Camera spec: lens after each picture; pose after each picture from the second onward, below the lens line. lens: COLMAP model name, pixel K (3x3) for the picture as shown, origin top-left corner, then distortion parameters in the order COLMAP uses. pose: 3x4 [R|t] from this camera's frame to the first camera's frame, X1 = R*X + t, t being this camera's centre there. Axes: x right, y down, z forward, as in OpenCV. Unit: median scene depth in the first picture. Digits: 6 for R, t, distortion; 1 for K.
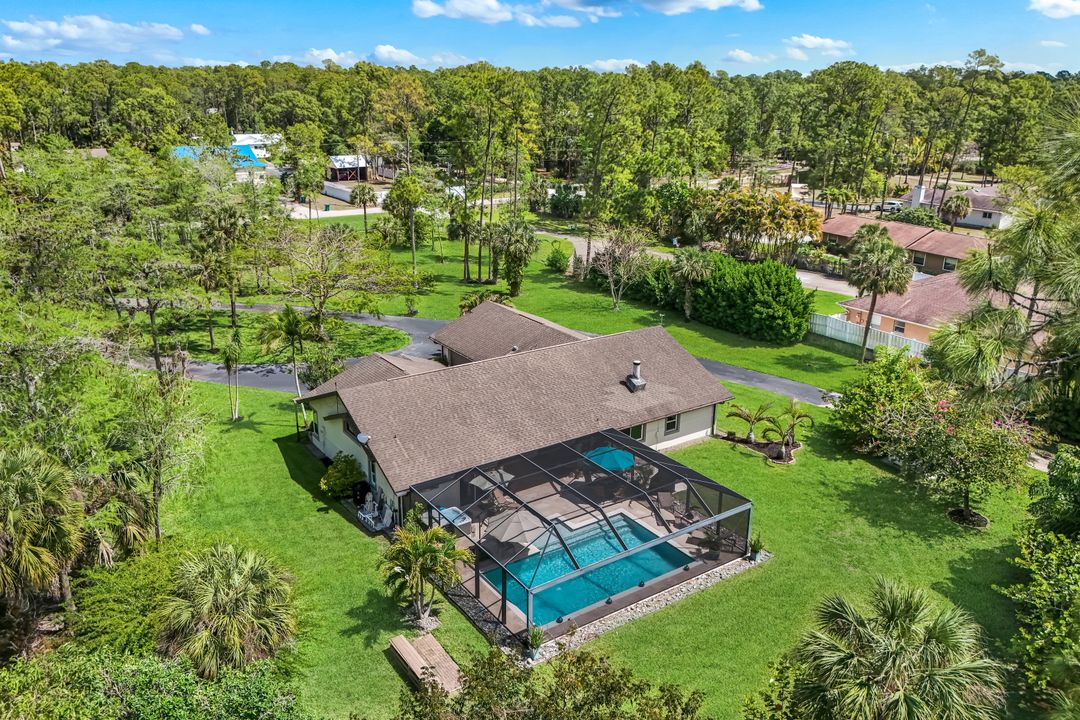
lens RADIAL K [[737.9, 0, 541.9], [0, 737.9, 331.0], [0, 0, 1]] dist [0.011424, -0.000610]
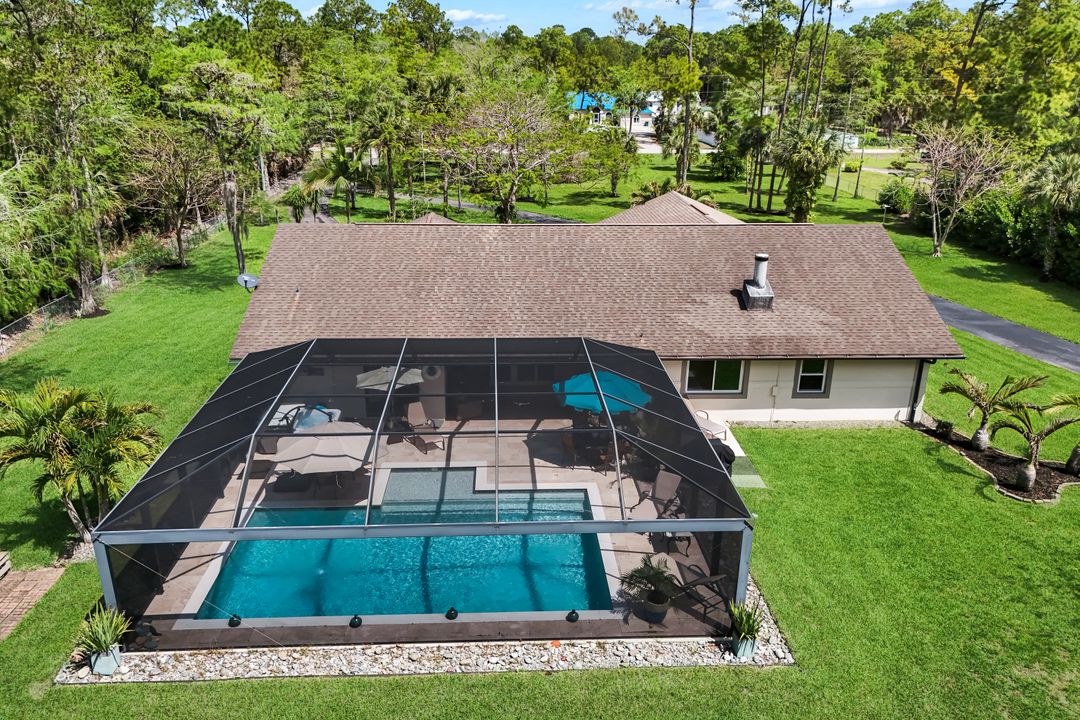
lens RADIAL K [[777.0, 0, 540.0], [0, 777.0, 360.0], [0, 0, 1]] dist [0.005406, -0.000522]
pose [[0.862836, 0.175763, -0.473942, 0.268569], [-0.143899, 0.984215, 0.103023, 0.080518], [0.484568, -0.020692, 0.874509, 0.398253]]
